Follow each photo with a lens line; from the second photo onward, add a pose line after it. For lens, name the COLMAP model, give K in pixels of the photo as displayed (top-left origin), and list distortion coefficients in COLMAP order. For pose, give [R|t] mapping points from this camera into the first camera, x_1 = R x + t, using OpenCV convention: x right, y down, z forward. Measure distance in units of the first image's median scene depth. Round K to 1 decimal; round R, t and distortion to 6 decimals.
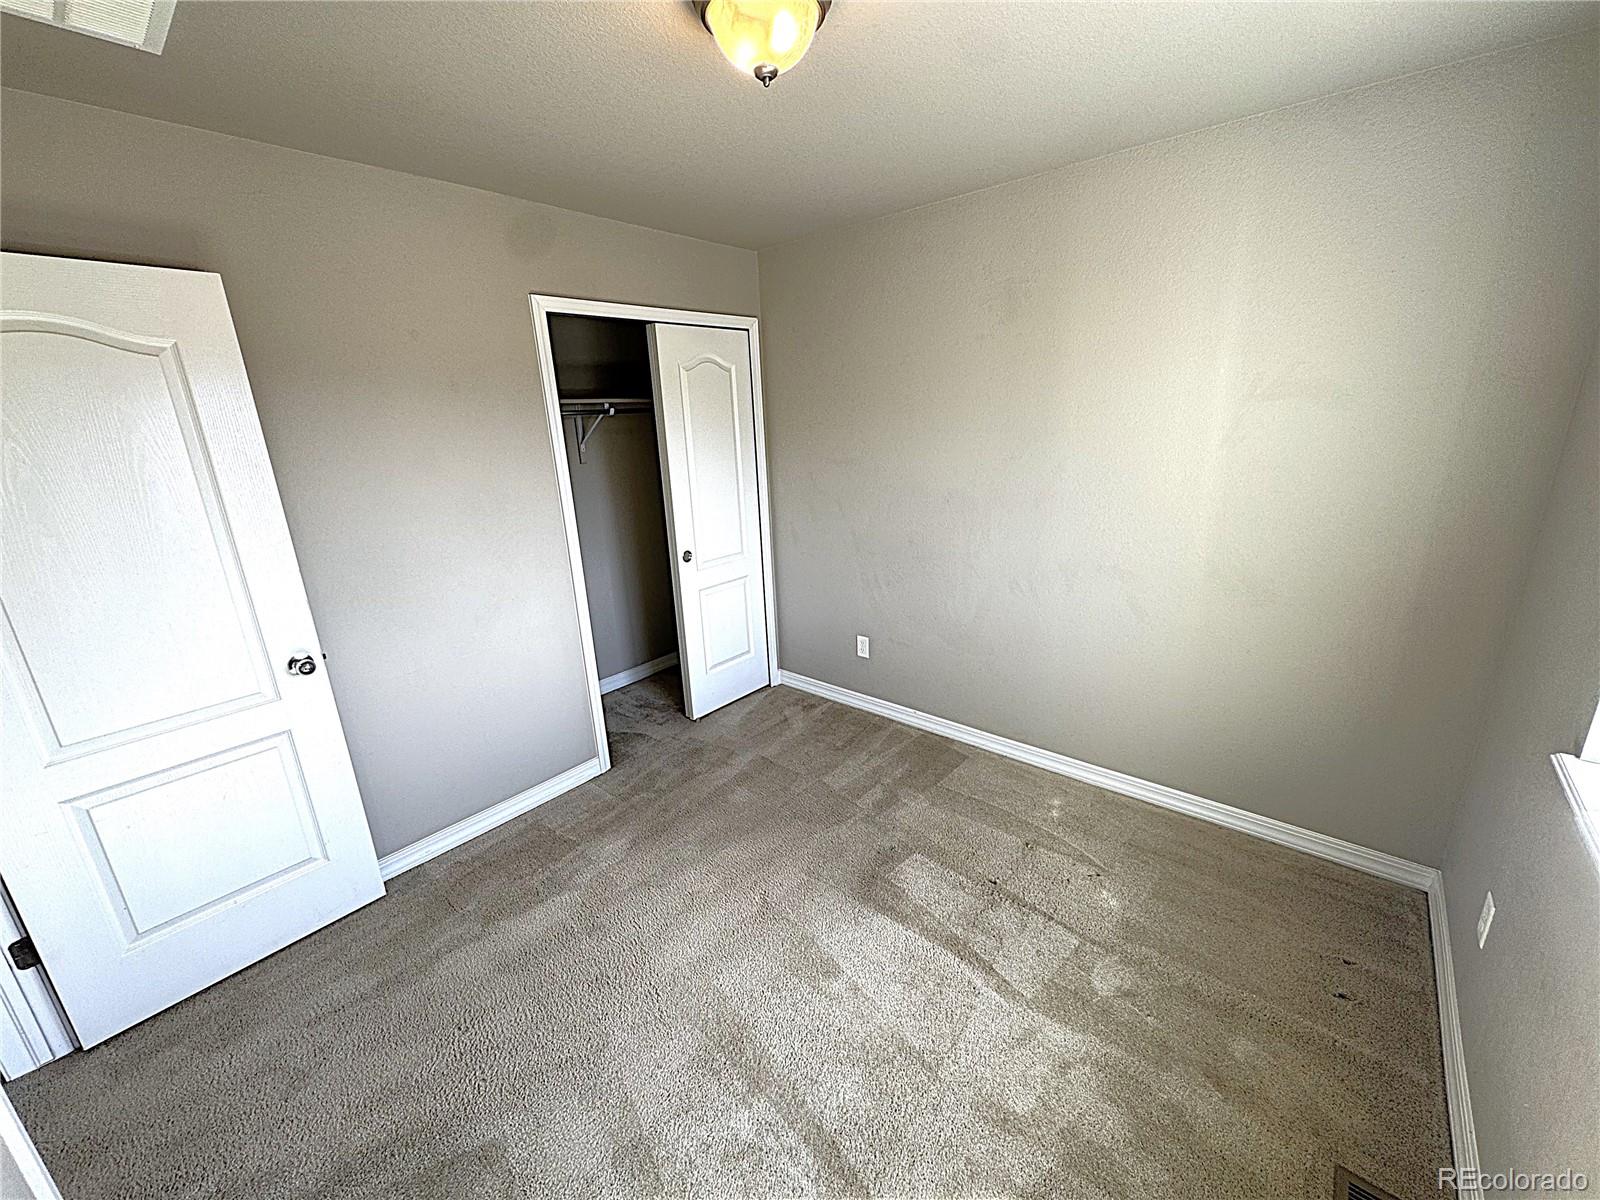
lens RADIAL K [[639.8, 0, 800.0], [0, 639.8, 600.0], [0, 0, 1]] dist [-0.002426, 0.000131]
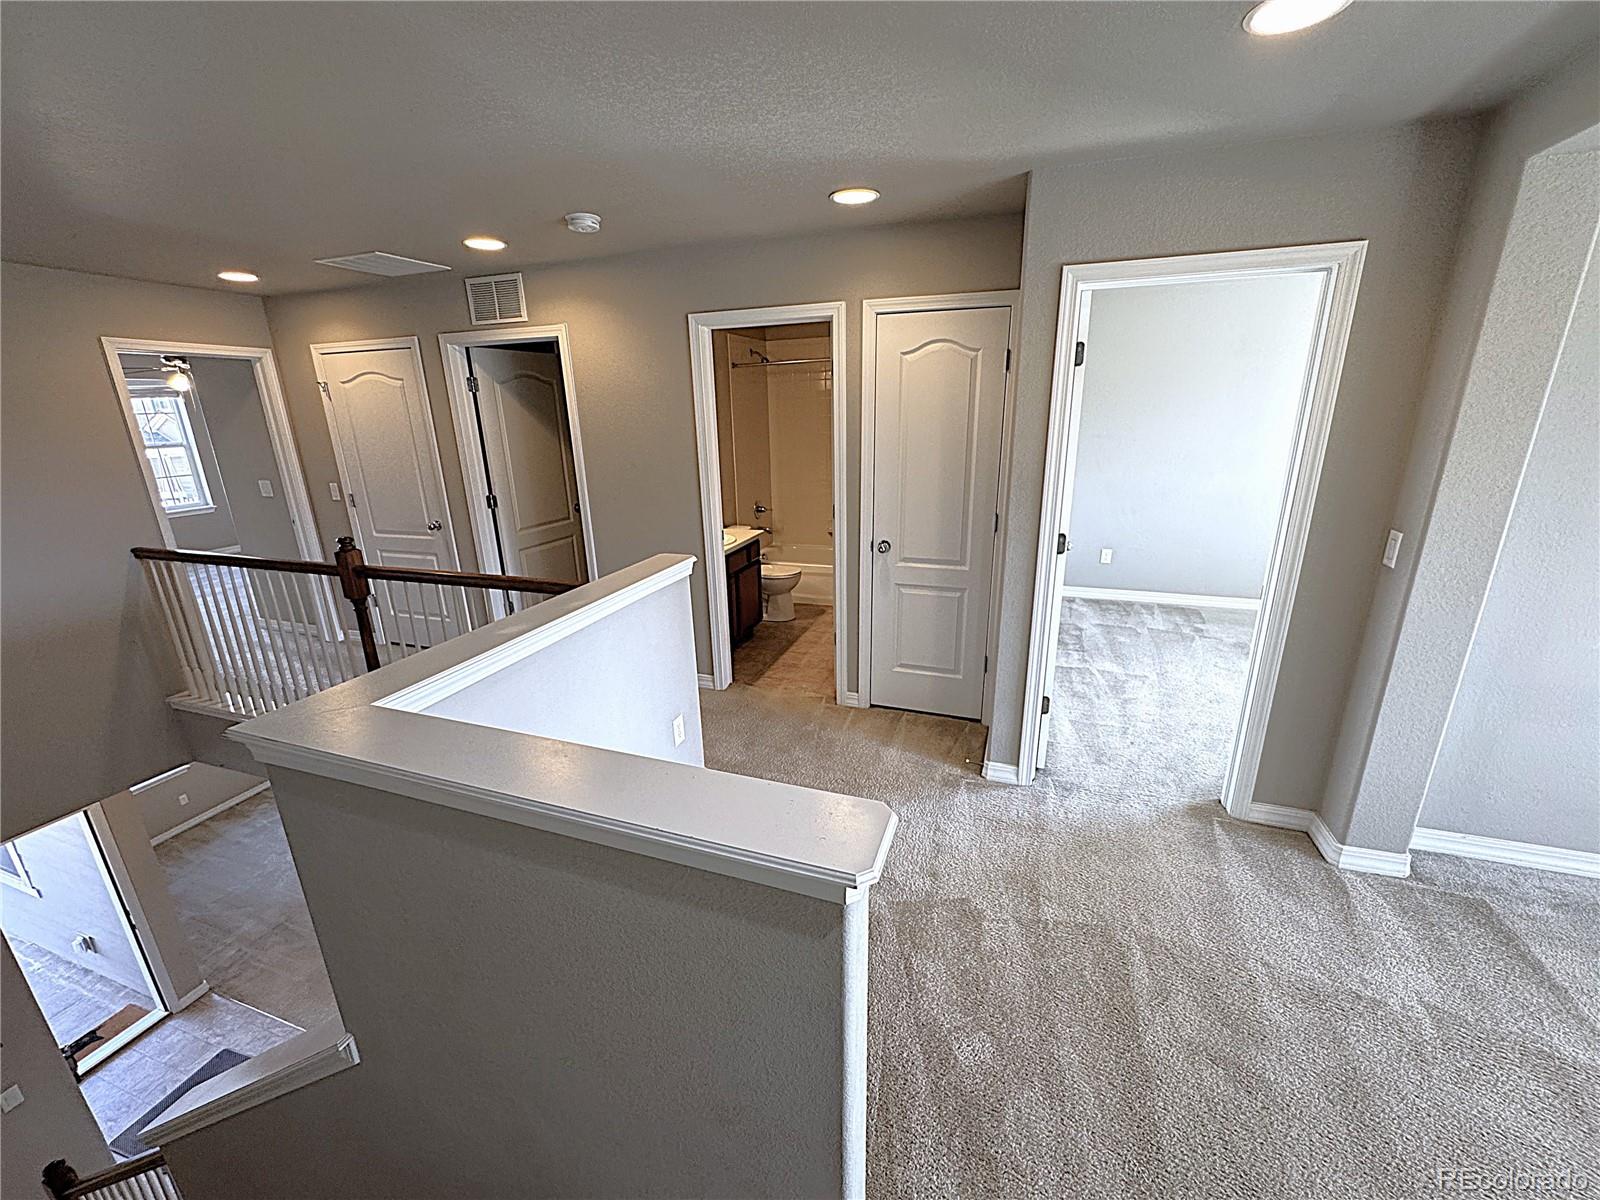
lens RADIAL K [[642.6, 0, 800.1], [0, 642.6, 598.2], [0, 0, 1]] dist [-0.002089, 0.000280]
pose [[0.928727, -0.083641, 0.361206, -1.261676], [0.085696, 0.996268, 0.010356, 0.103422], [-0.360724, 0.021336, 0.932429, -0.193868]]
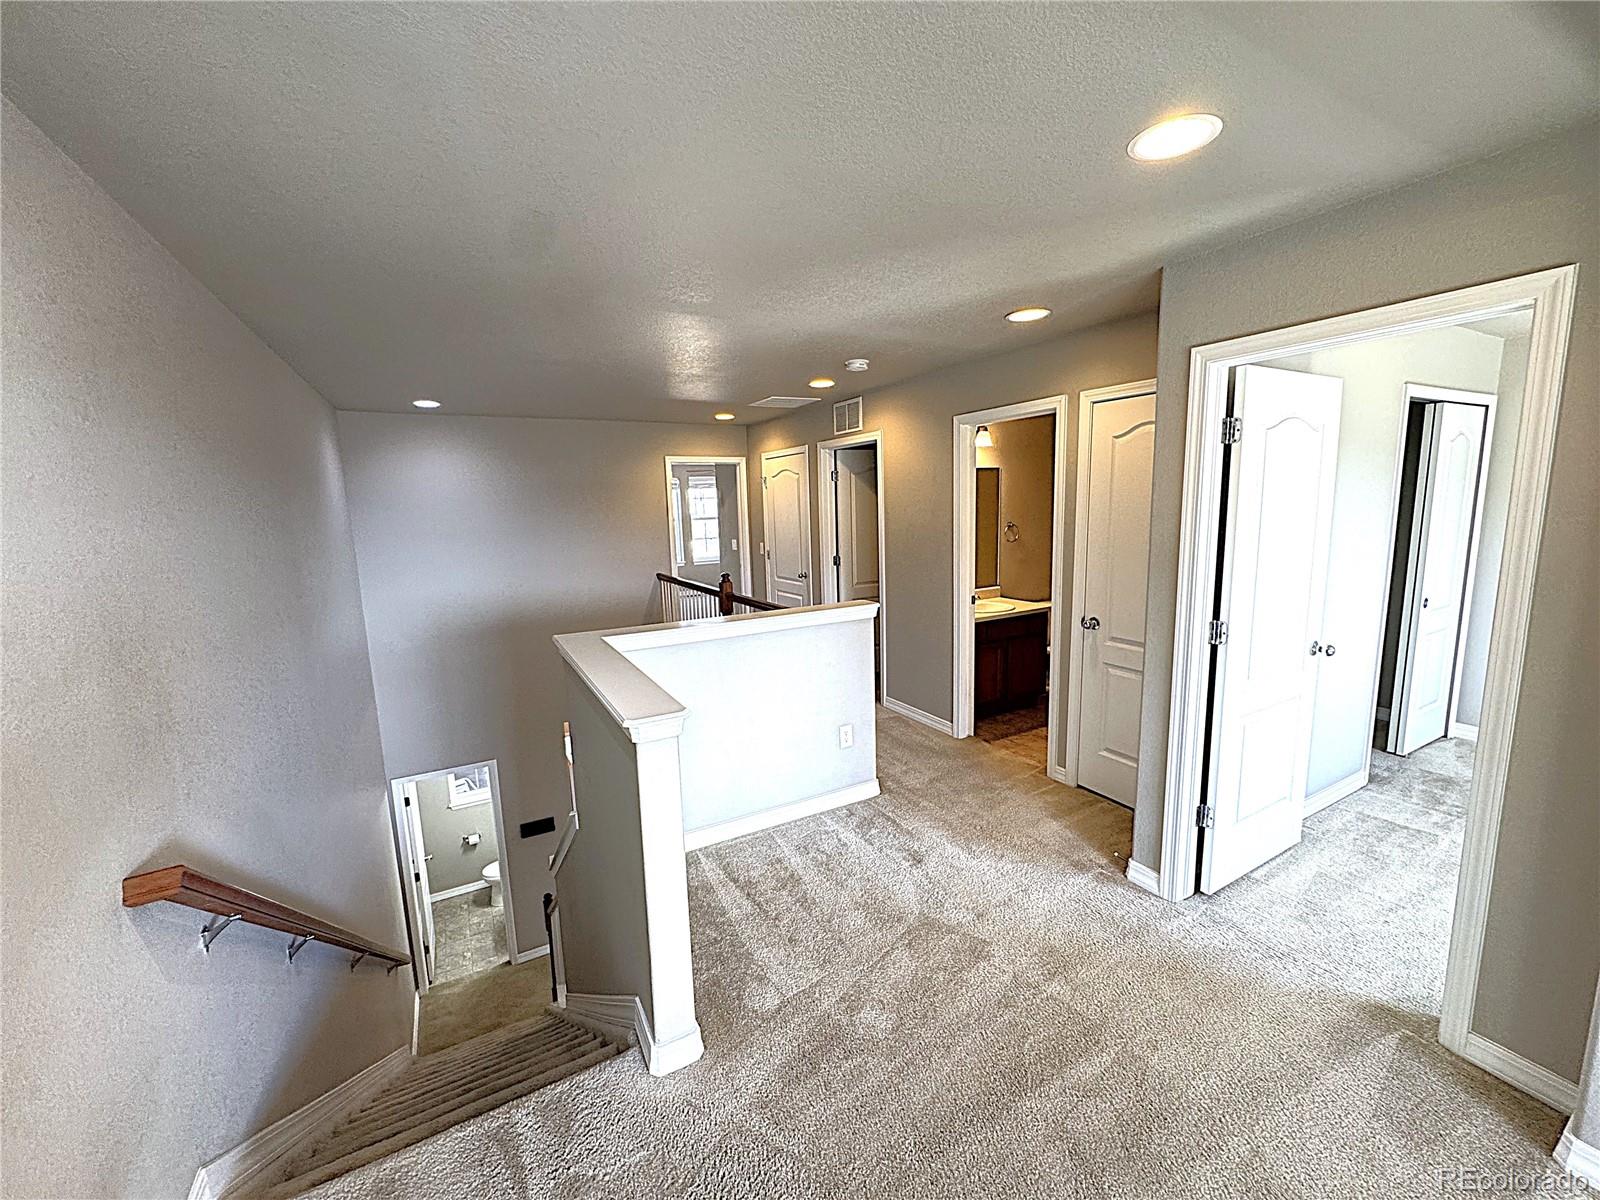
lens RADIAL K [[639.8, 0, 800.0], [0, 639.8, 600.0], [0, 0, 1]] dist [-0.002426, 0.000131]
pose [[0.940585, 0.067320, -0.332817, -0.858845], [-0.106549, 0.989160, -0.101044, 0.160284], [0.322407, 0.130502, 0.937562, -0.405822]]
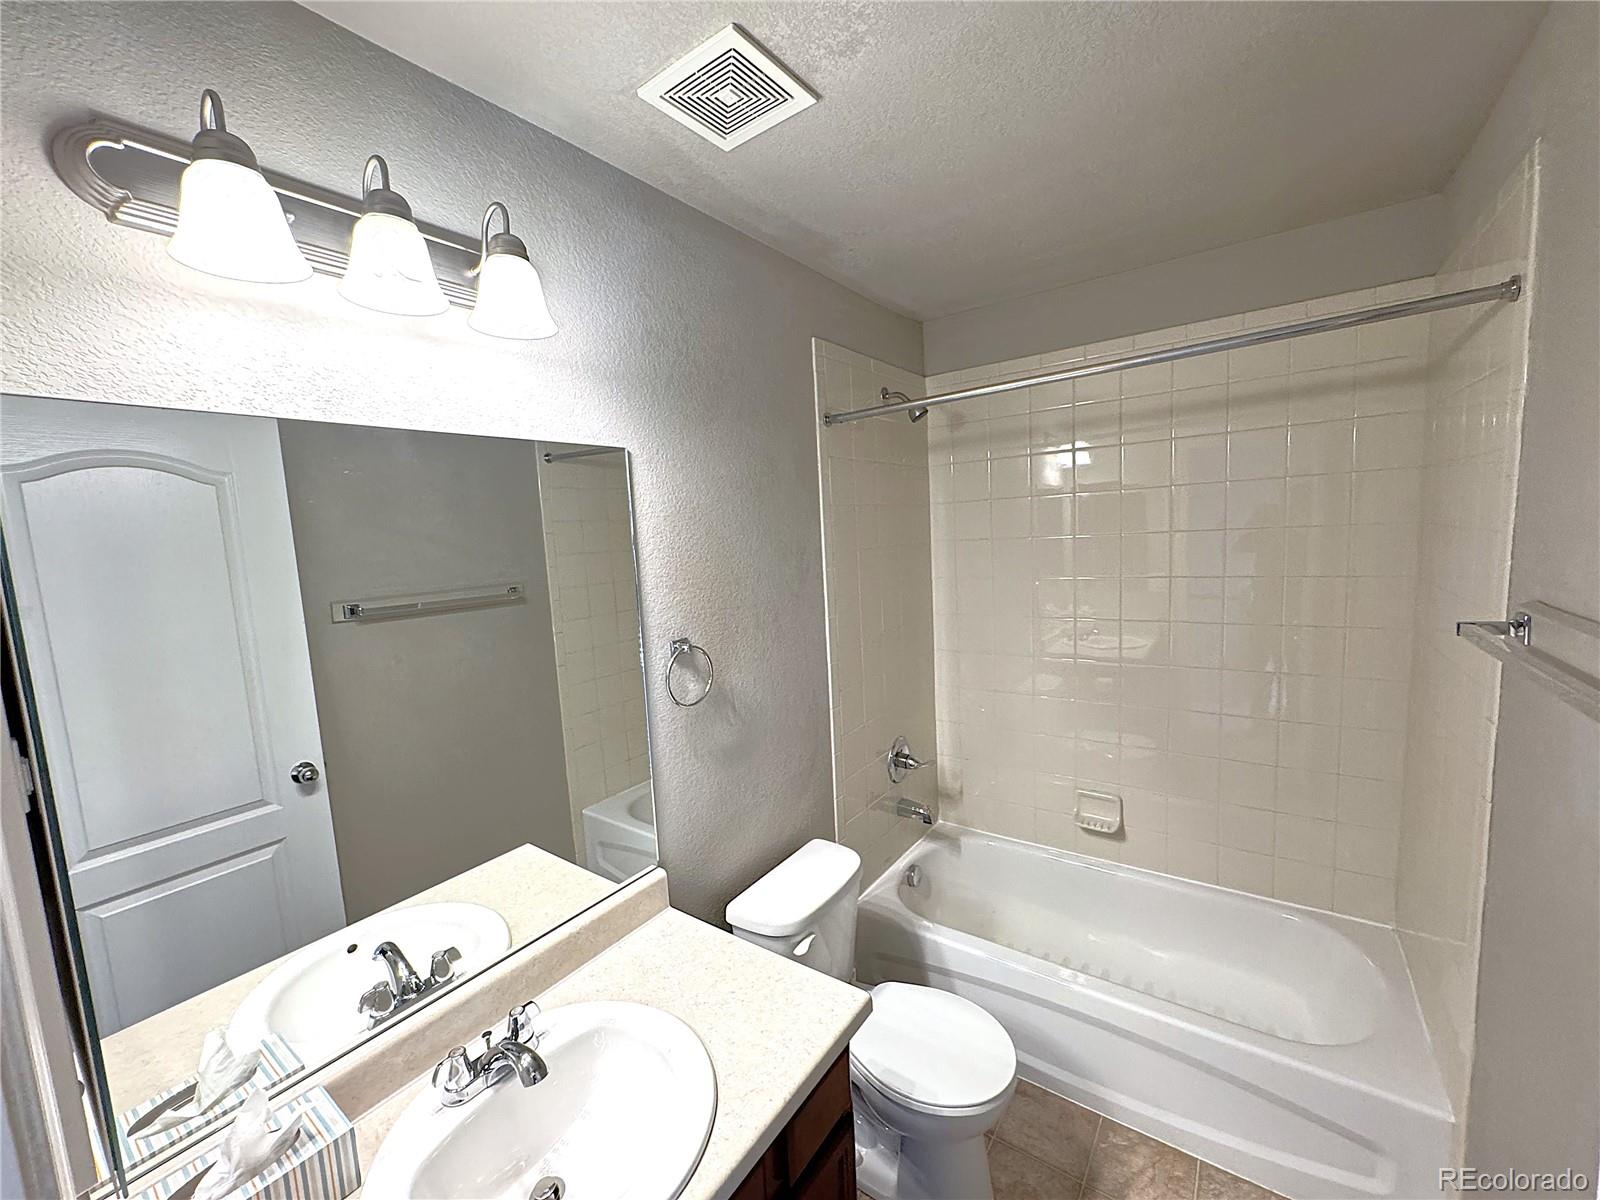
lens RADIAL K [[639.8, 0, 800.0], [0, 639.8, 600.0], [0, 0, 1]] dist [-0.002426, 0.000131]
pose [[0.996089, -0.019649, 0.086147, -0.864152], [0.034506, 0.984046, -0.174534, -0.200606], [-0.081344, 0.176824, 0.980875, 0.797005]]
